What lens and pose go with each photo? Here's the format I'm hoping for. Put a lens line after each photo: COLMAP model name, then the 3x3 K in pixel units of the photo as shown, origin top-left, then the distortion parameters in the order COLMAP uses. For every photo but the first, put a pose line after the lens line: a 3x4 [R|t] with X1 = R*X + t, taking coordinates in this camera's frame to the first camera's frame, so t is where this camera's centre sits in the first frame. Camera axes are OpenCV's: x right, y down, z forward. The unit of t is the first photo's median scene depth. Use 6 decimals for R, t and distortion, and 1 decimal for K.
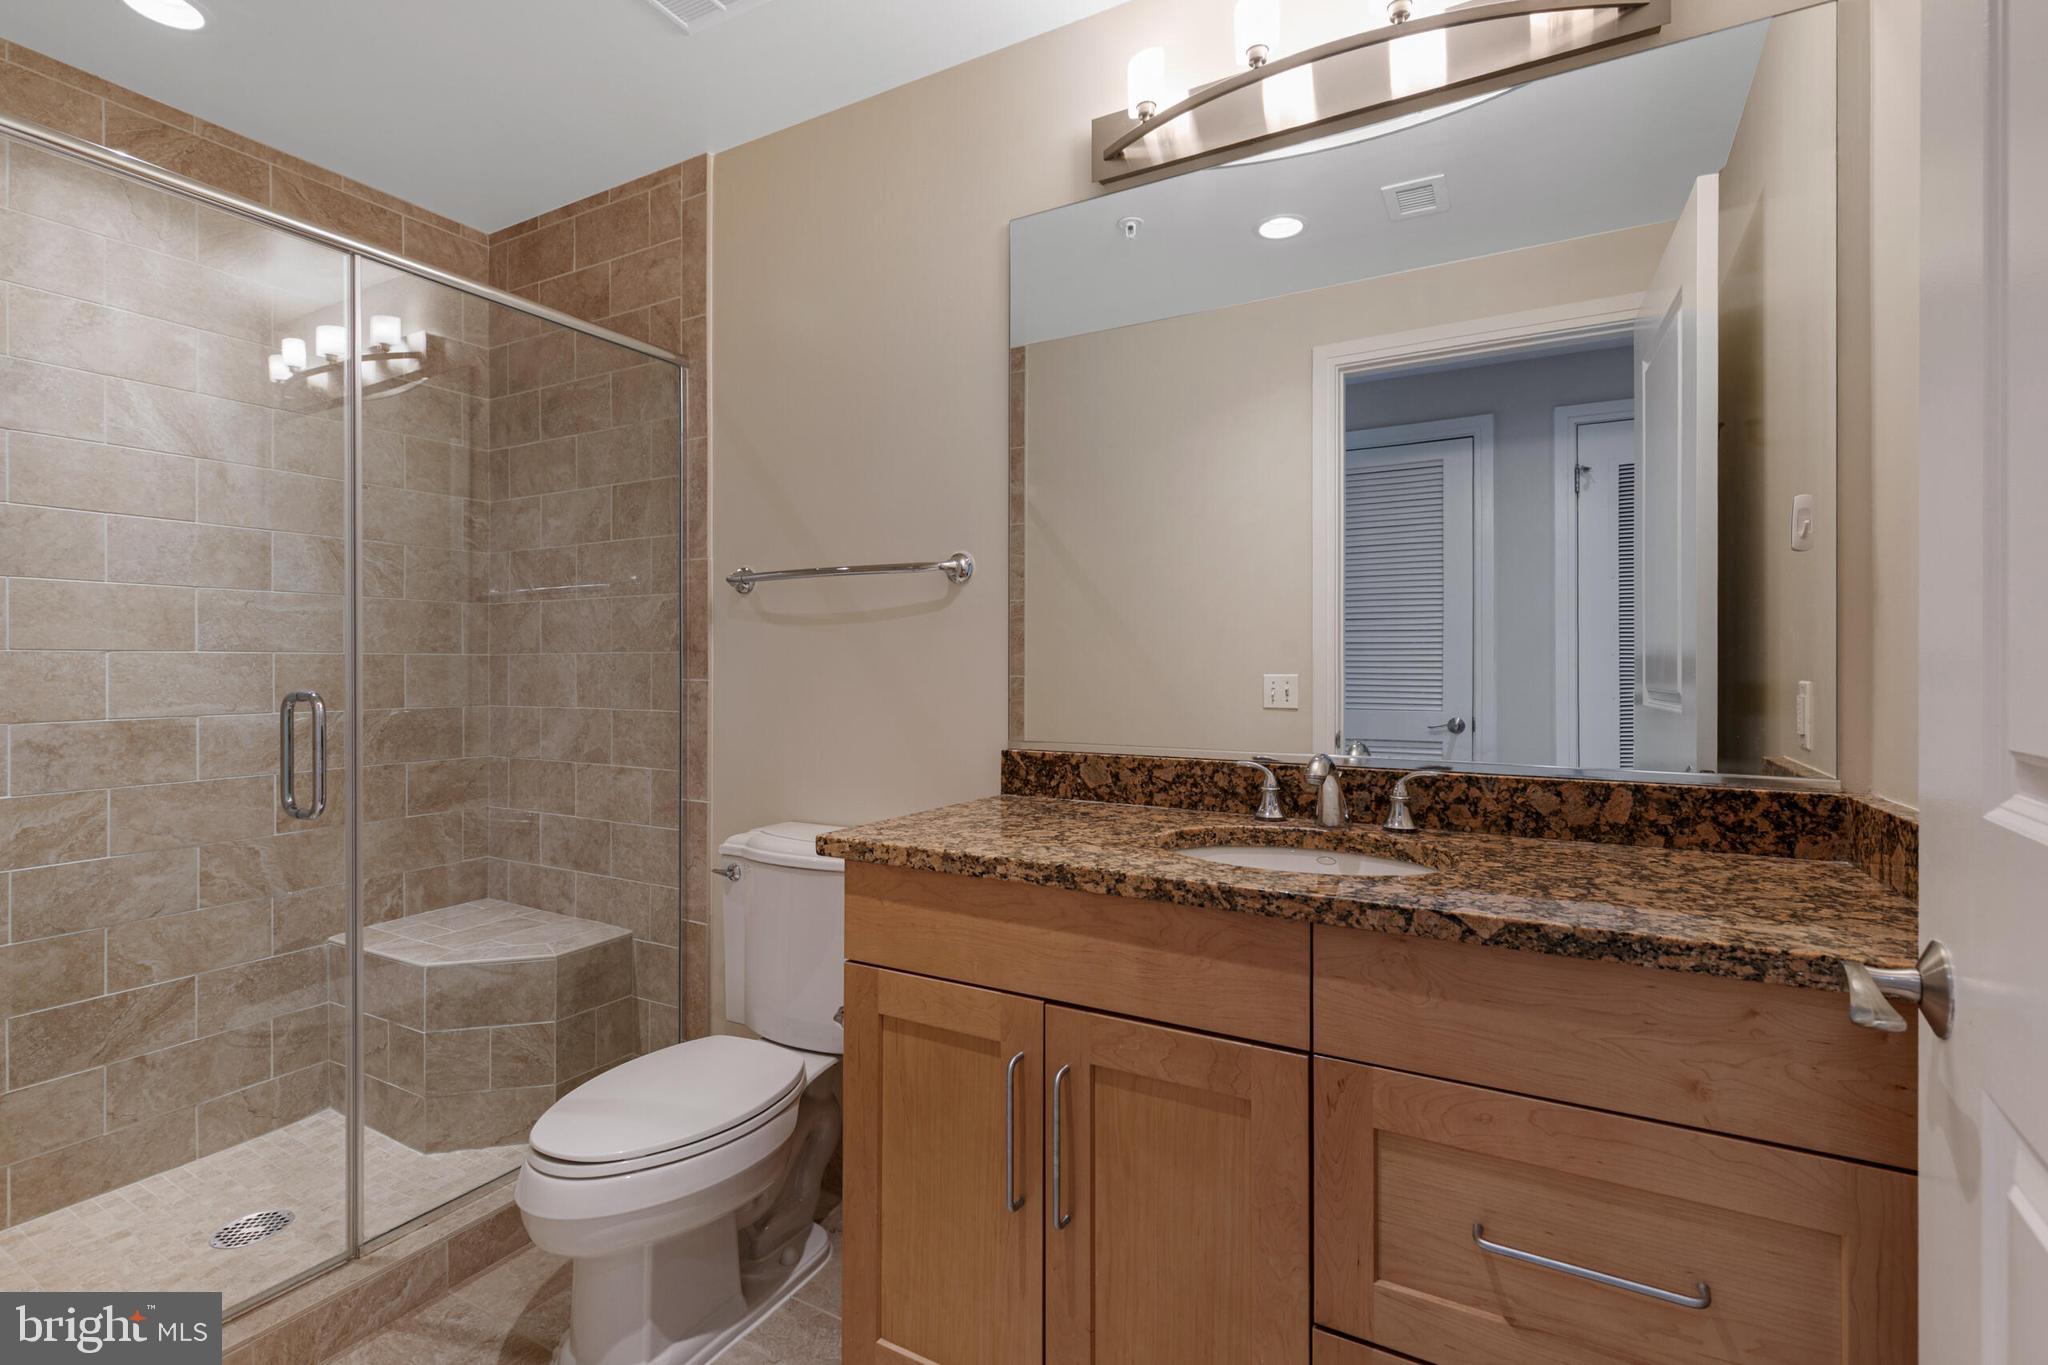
lens RADIAL K [[921.6, 0, 1026.4], [0, 921.6, 670.9], [0, 0, 1]] dist [0.007517, -0.002175]
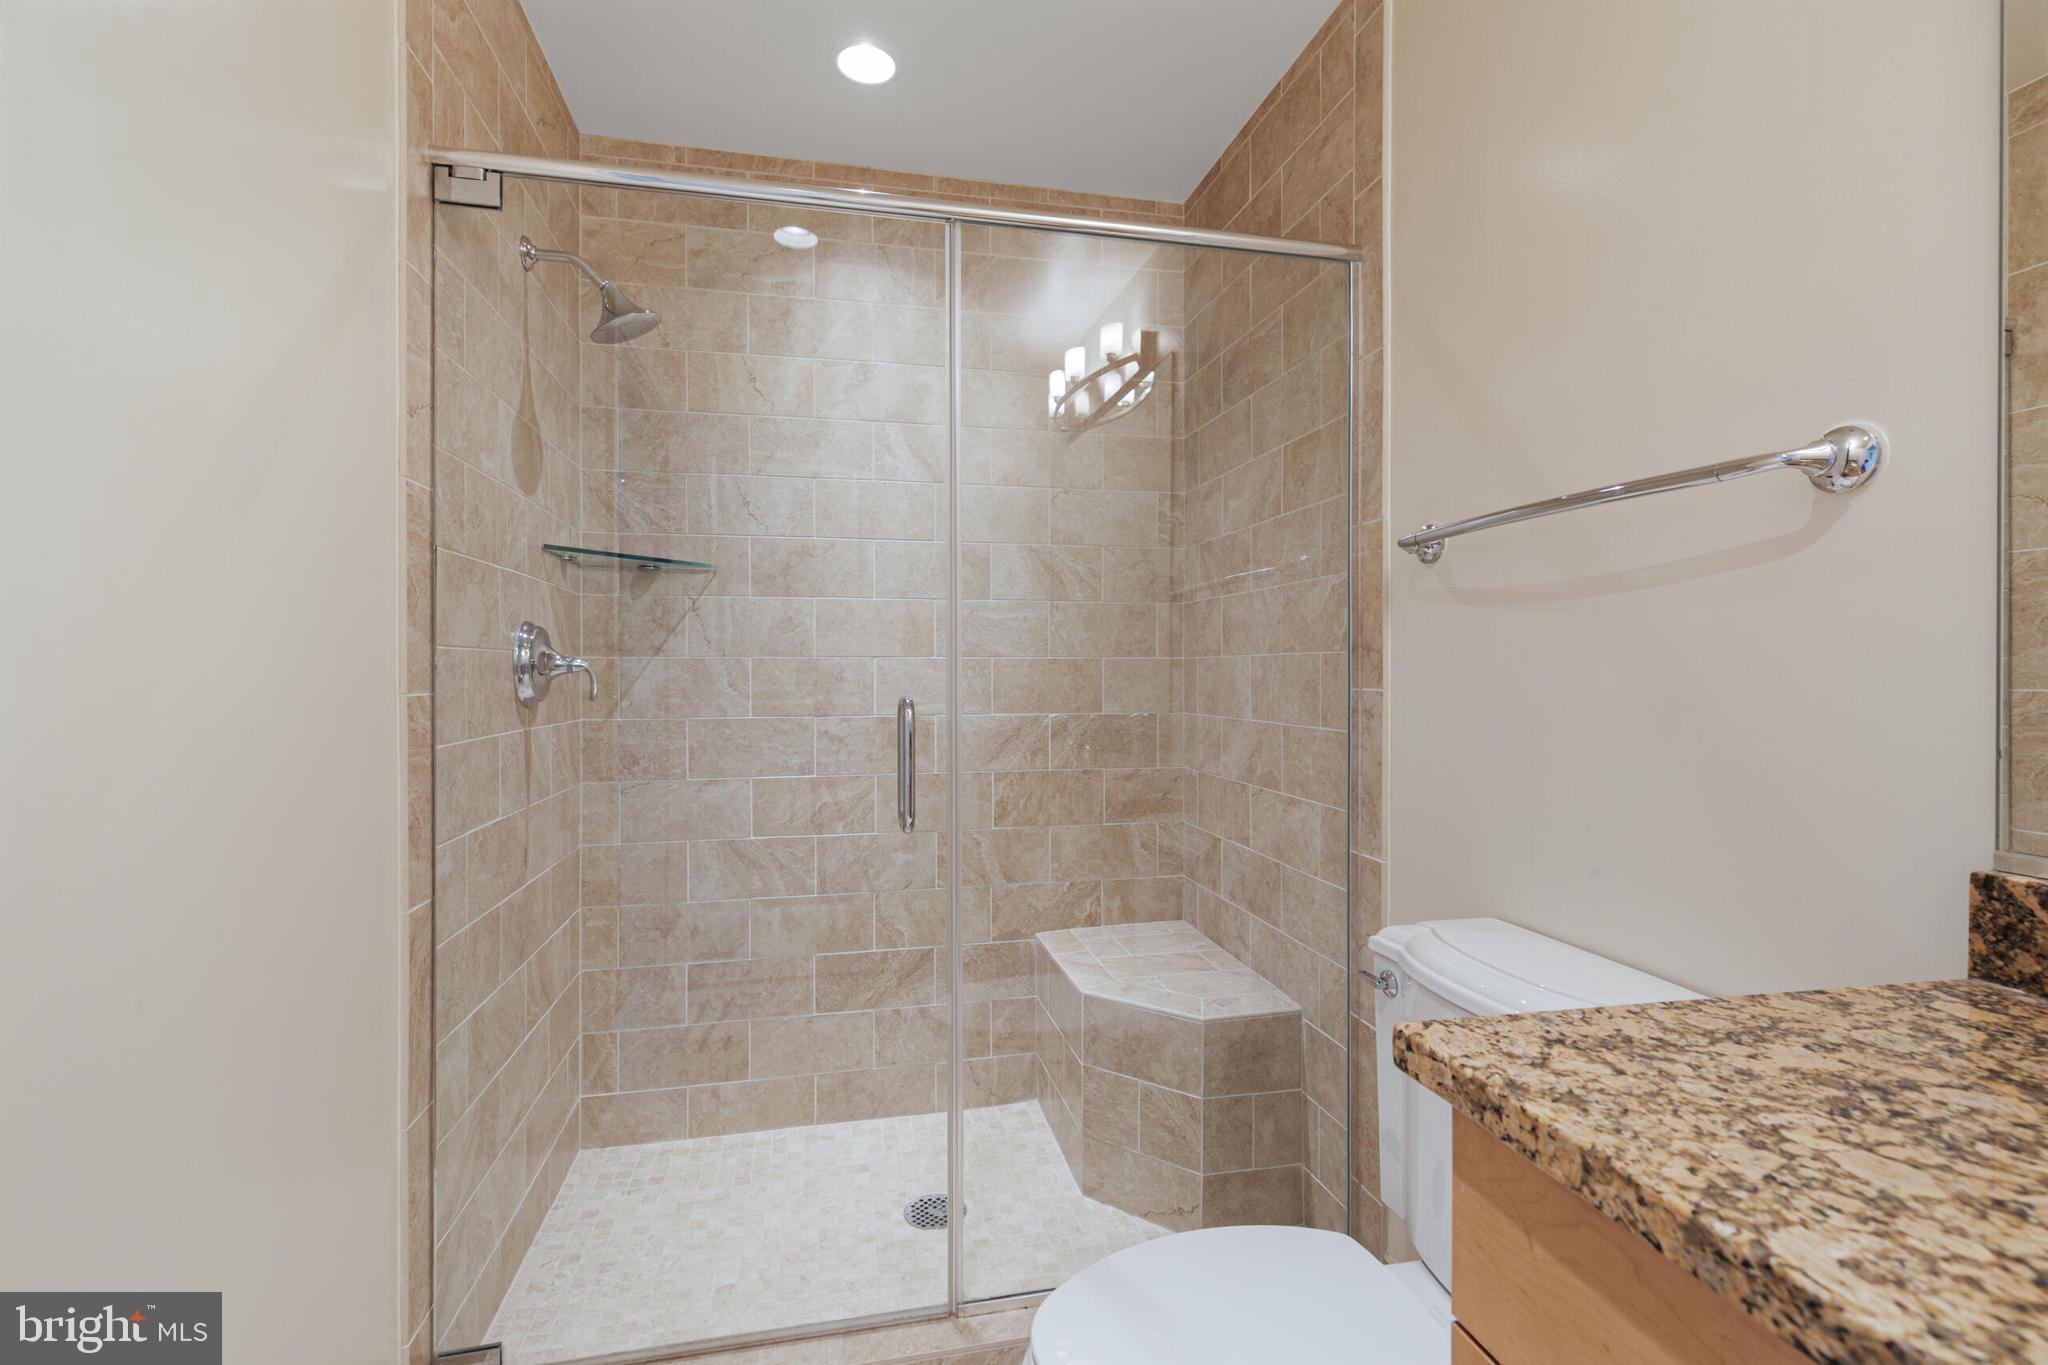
lens RADIAL K [[921.6, 0, 1017.9], [0, 921.6, 672.4], [0, 0, 1]] dist [0.007517, -0.002175]
pose [[0.662336, 0.002563, -0.749203, 0.000949], [-0.004827, 0.999988, -0.000846, -0.001770], [0.749192, 0.004177, 0.662340, 0.320574]]
